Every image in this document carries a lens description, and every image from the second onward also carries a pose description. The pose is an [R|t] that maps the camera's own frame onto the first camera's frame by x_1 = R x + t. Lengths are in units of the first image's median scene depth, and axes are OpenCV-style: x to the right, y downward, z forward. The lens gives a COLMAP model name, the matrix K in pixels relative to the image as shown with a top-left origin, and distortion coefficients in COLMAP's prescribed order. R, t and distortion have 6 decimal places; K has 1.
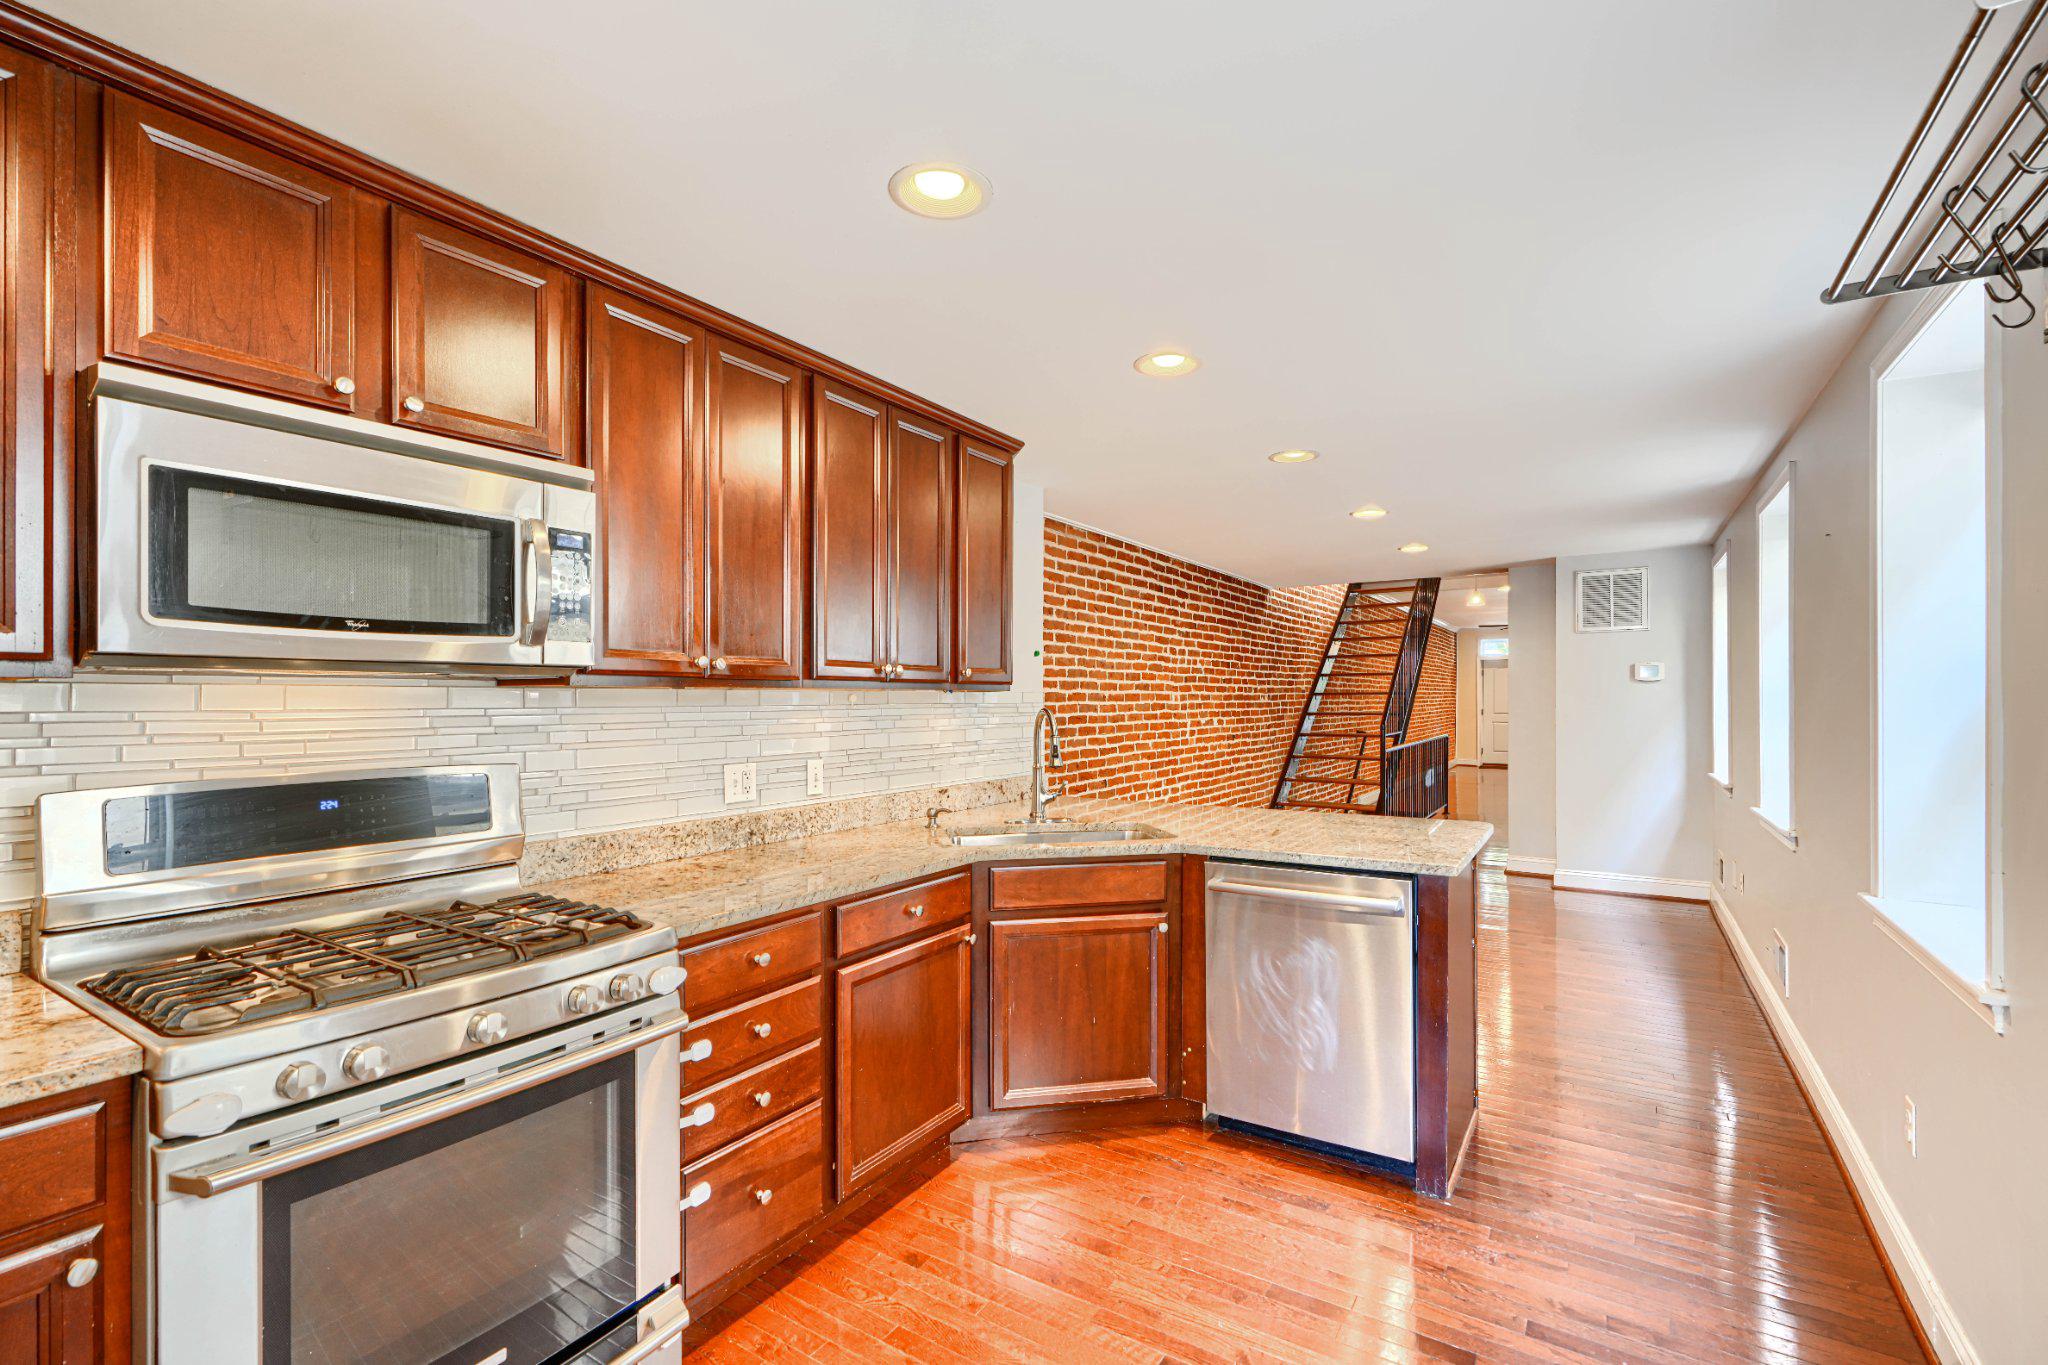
lens RADIAL K [[918.4, 0, 1023.9], [0, 918.4, 691.1], [0, 0, 1]] dist [0.002828, -0.001151]
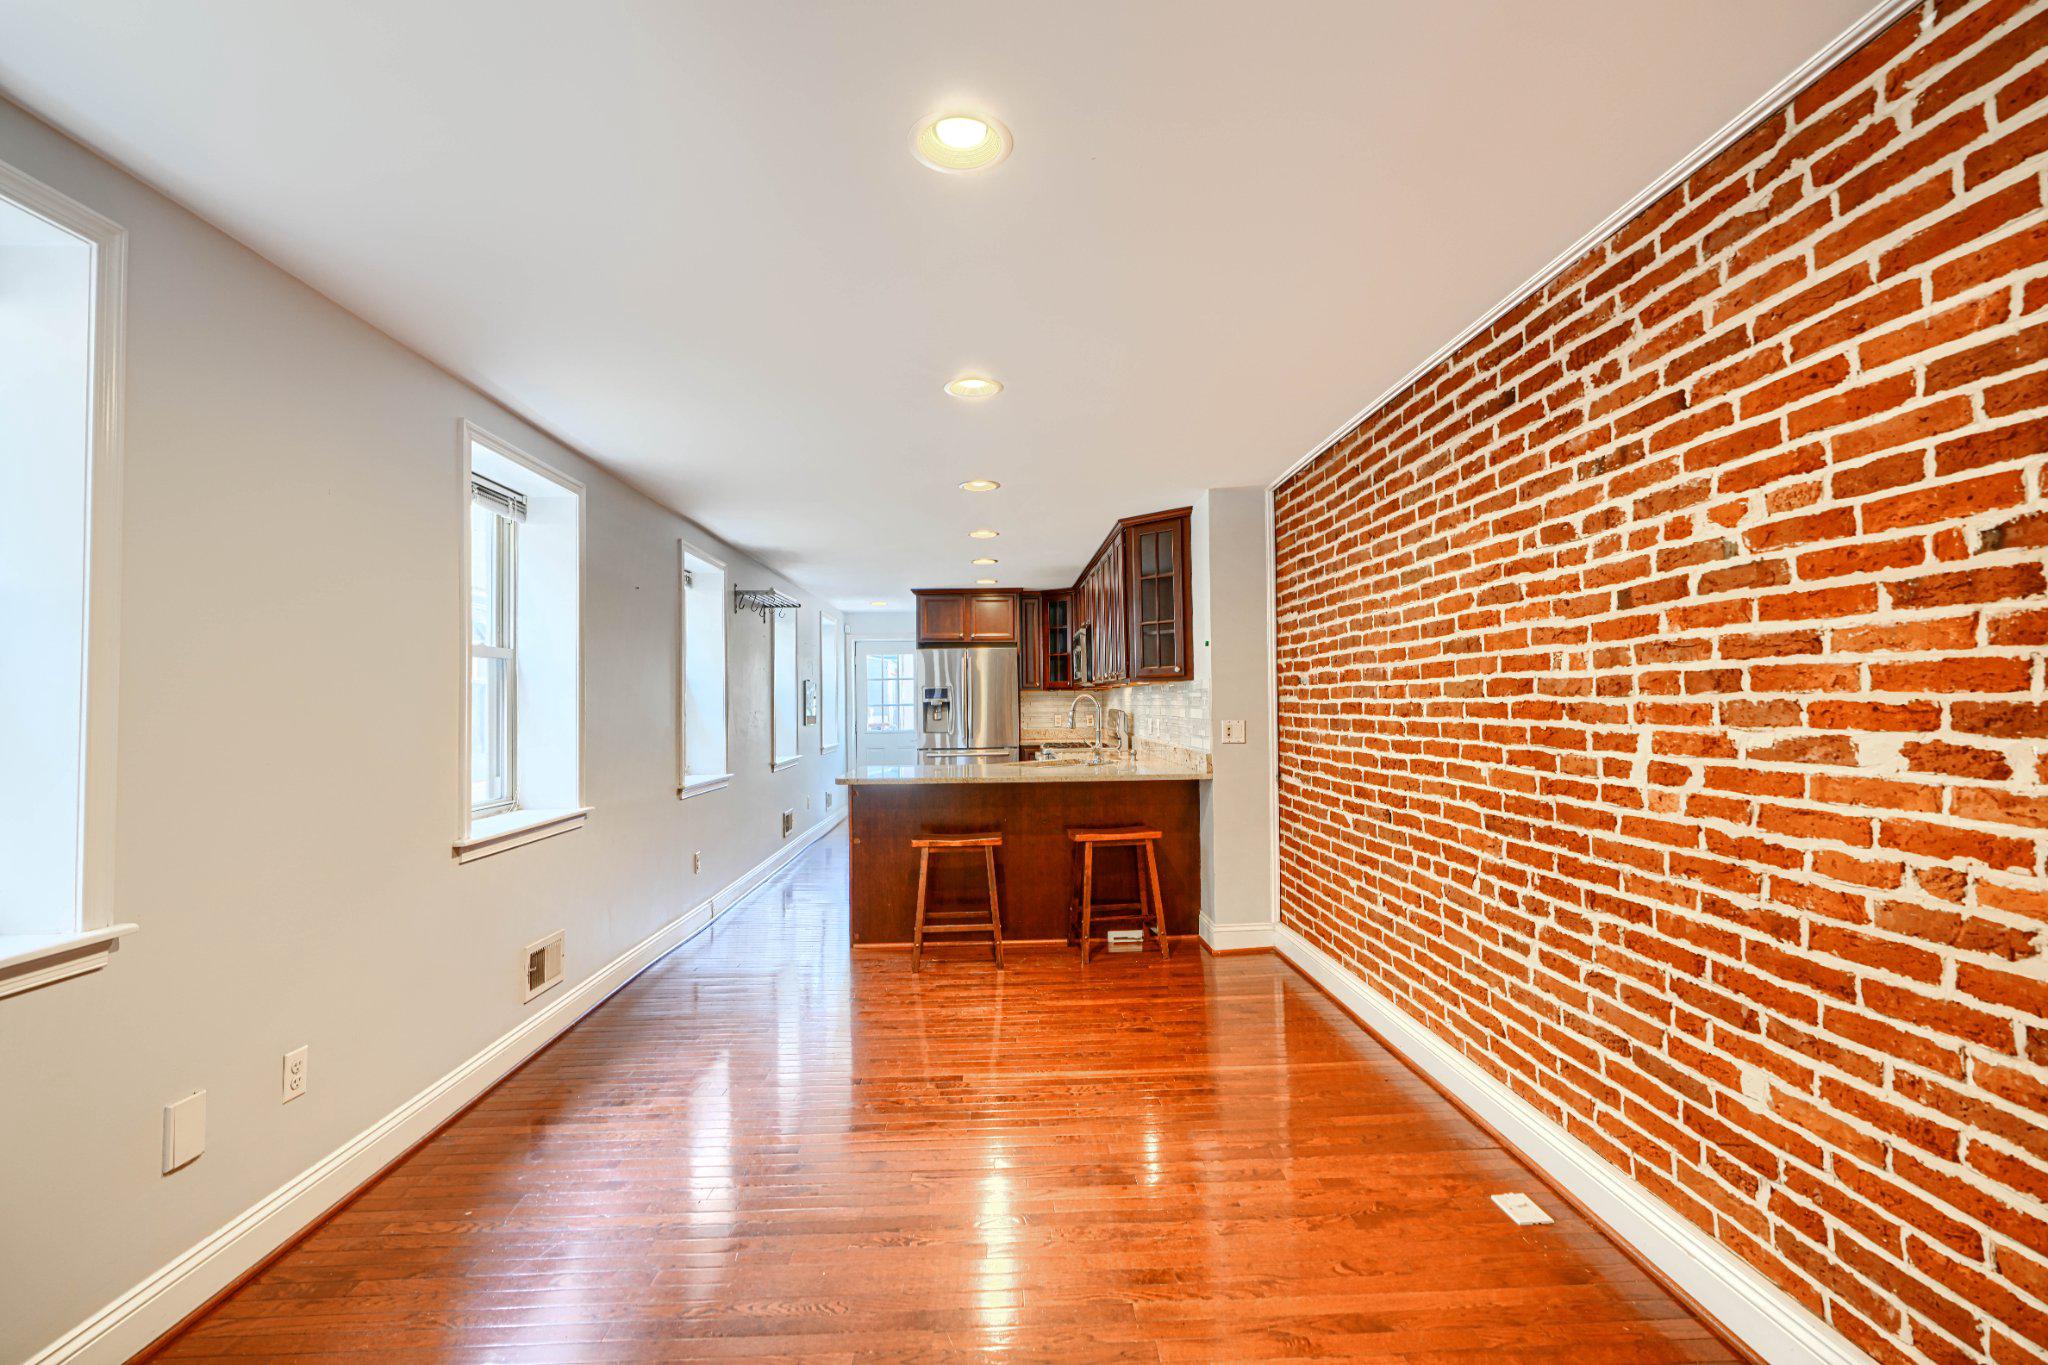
lens RADIAL K [[918.4, 0, 1018.6], [0, 918.4, 675.7], [0, 0, 1]] dist [0.002828, -0.001151]
pose [[-0.826510, -0.006509, -0.562885, 0.569811], [0.016270, 0.999239, -0.035446, 0.023209], [0.562687, -0.038454, -0.825775, 1.234248]]
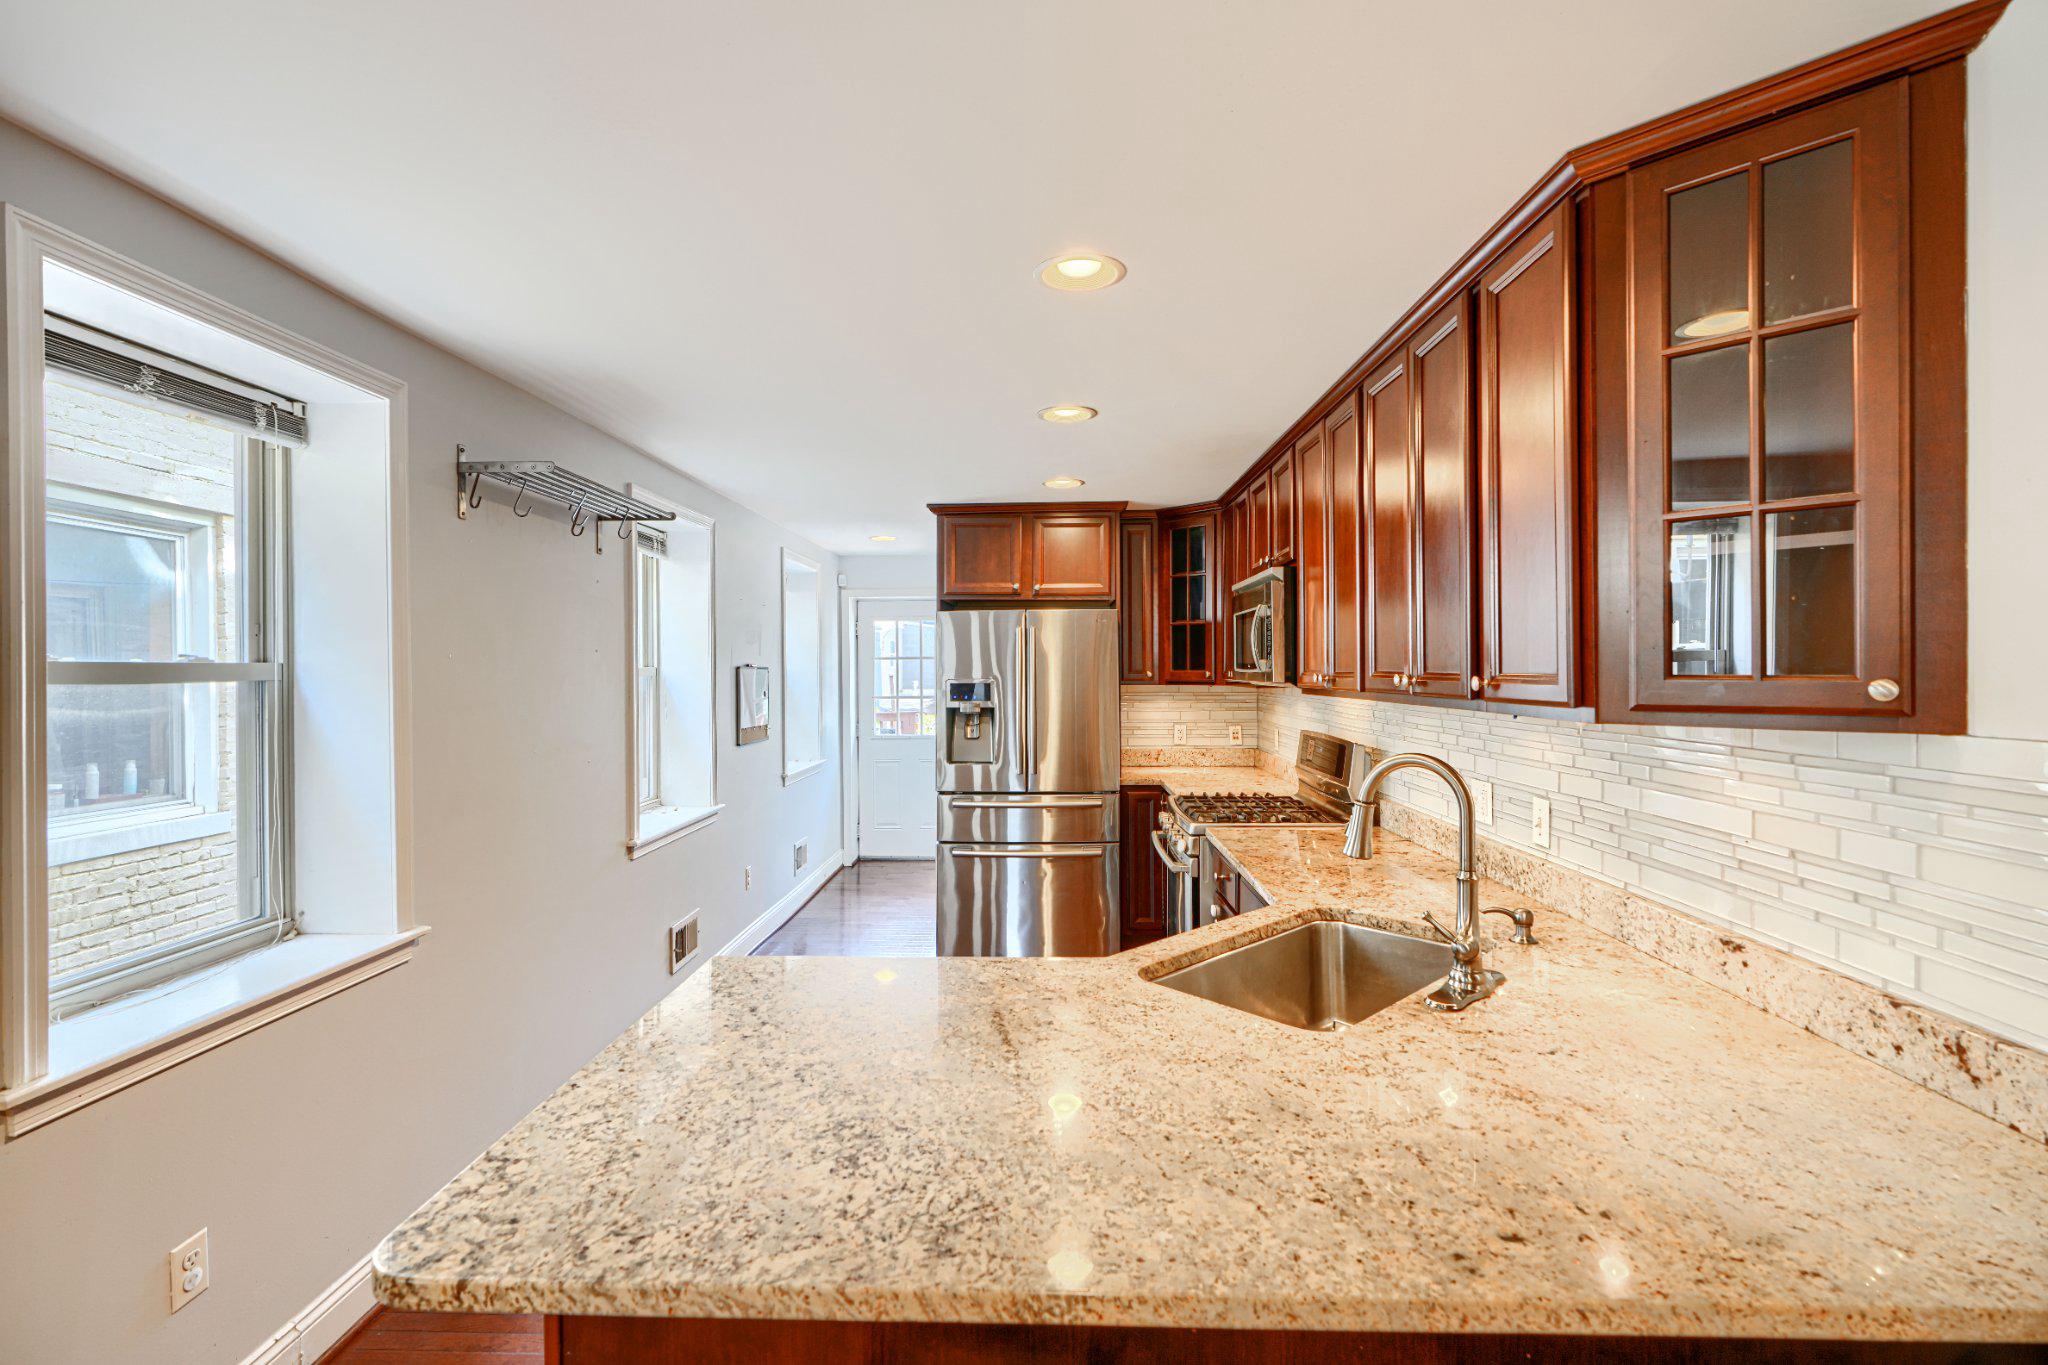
lens RADIAL K [[918.4, 0, 1026.9], [0, 918.4, 673.7], [0, 0, 1]] dist [0.002828, -0.001151]
pose [[-0.854596, 0.008235, -0.519228, 0.256689], [0.009458, 0.999955, 0.000293, -0.015325], [0.519207, -0.004660, -0.854636, 0.709432]]
